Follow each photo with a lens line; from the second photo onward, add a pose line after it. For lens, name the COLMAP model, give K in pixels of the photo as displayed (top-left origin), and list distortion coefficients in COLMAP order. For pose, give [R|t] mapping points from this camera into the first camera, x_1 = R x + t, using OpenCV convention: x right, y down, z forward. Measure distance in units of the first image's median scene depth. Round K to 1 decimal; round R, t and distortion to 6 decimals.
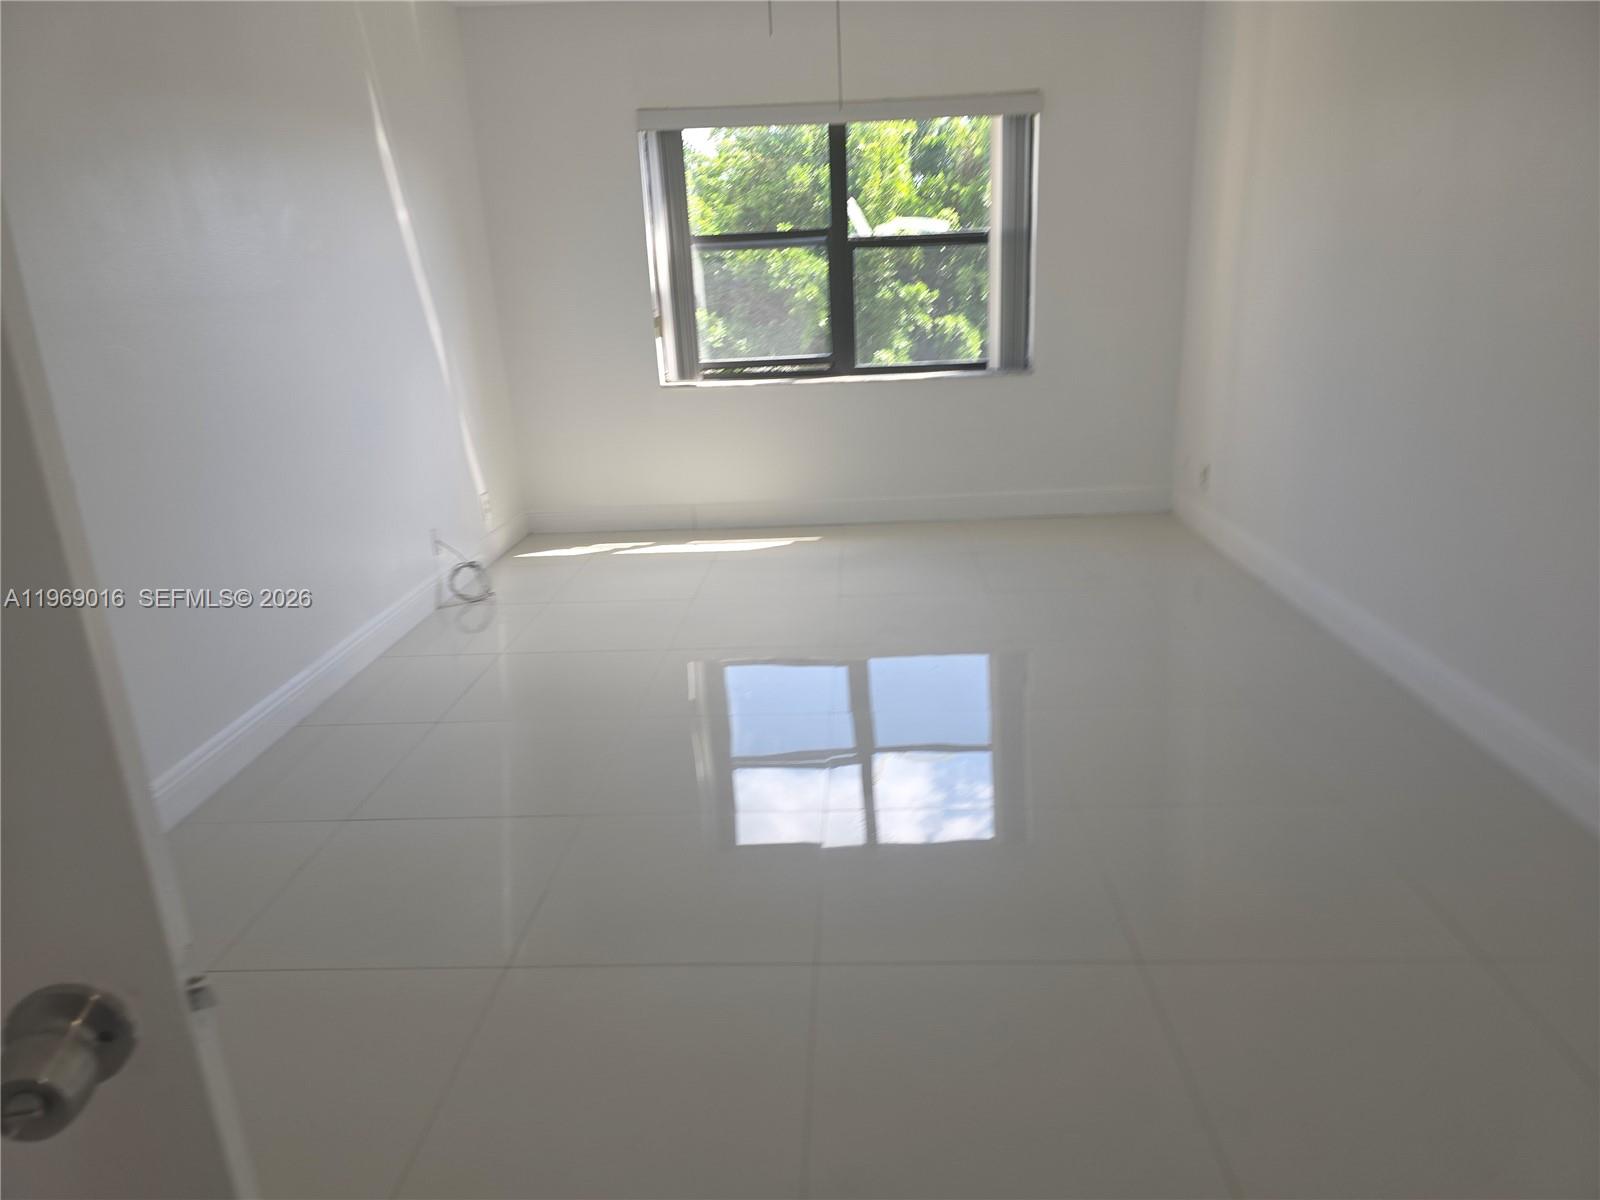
lens RADIAL K [[1082.3, 0, 790.9], [0, 1082.3, 593.0], [0, 0, 1]] dist [0.072120, -0.041857]
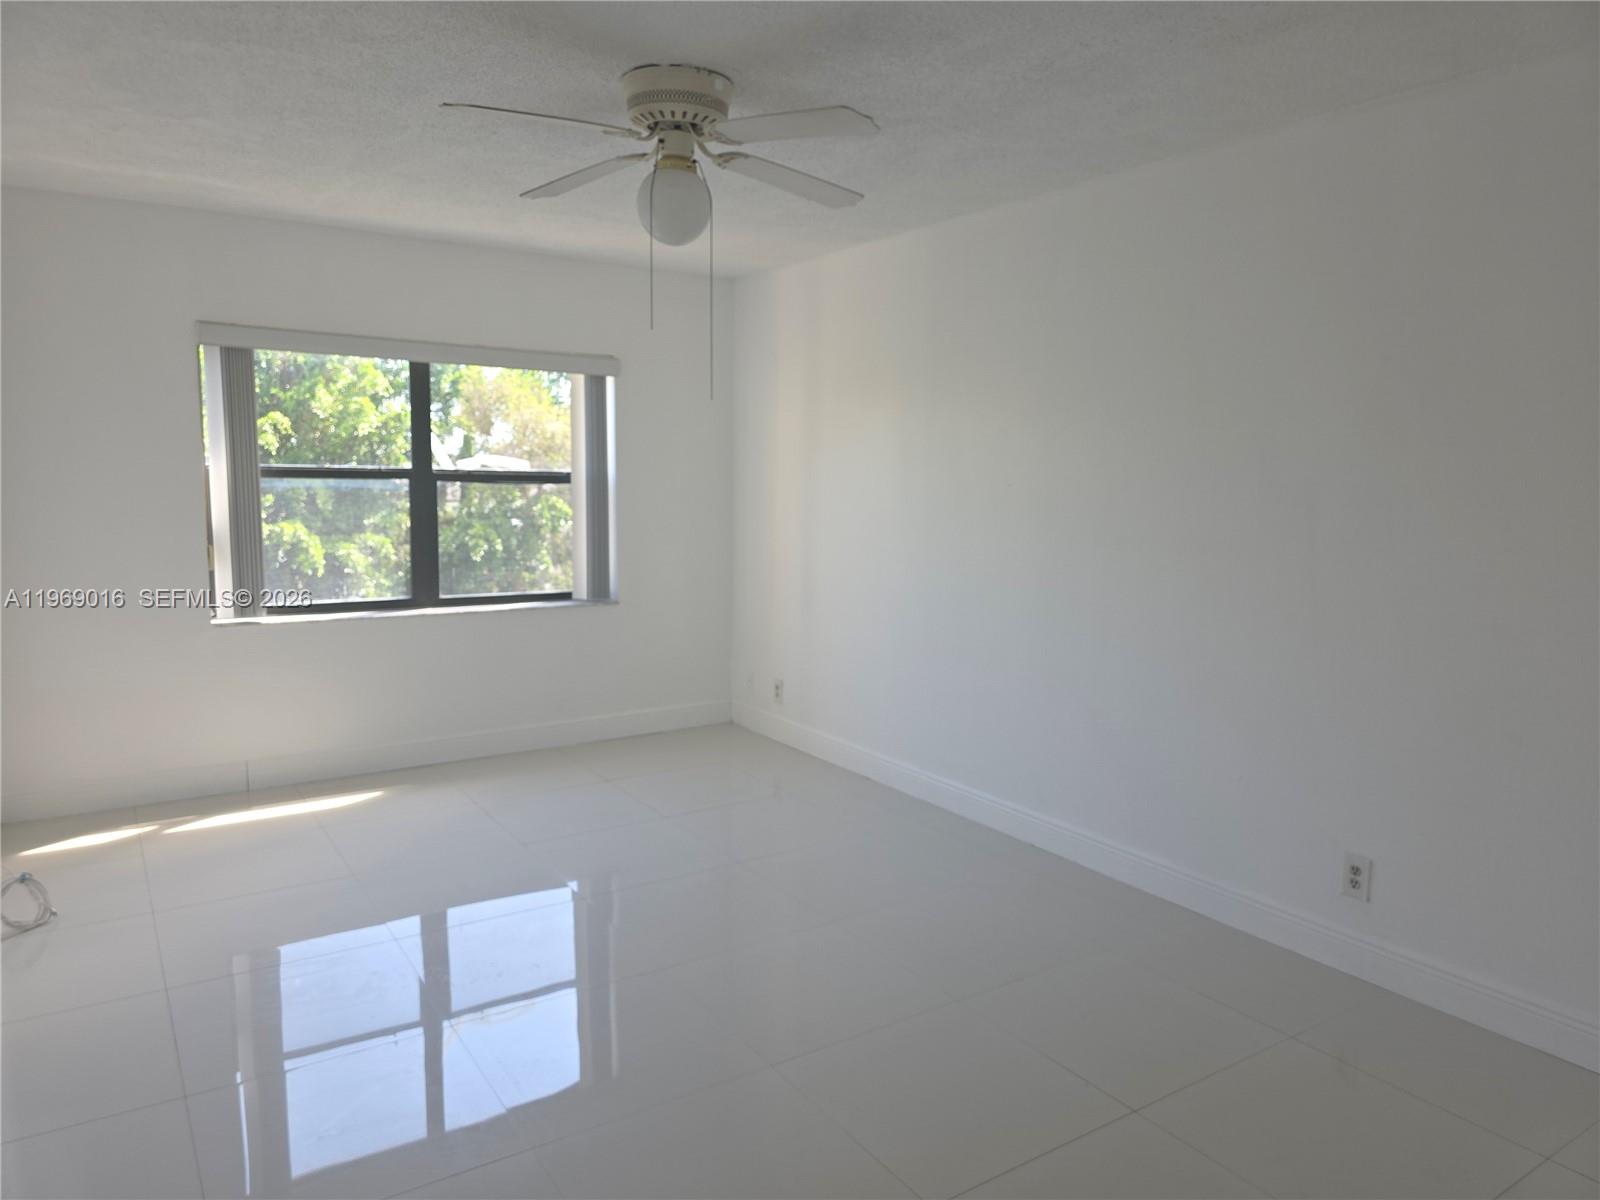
lens RADIAL K [[1082.3, 0, 805.8], [0, 1082.3, 592.3], [0, 0, 1]] dist [0.072120, -0.041857]
pose [[0.814126, -0.010469, 0.580593, -0.238135], [0.117724, 0.982051, -0.147368, -0.034140], [-0.568629, 0.188326, 0.800746, 0.045826]]
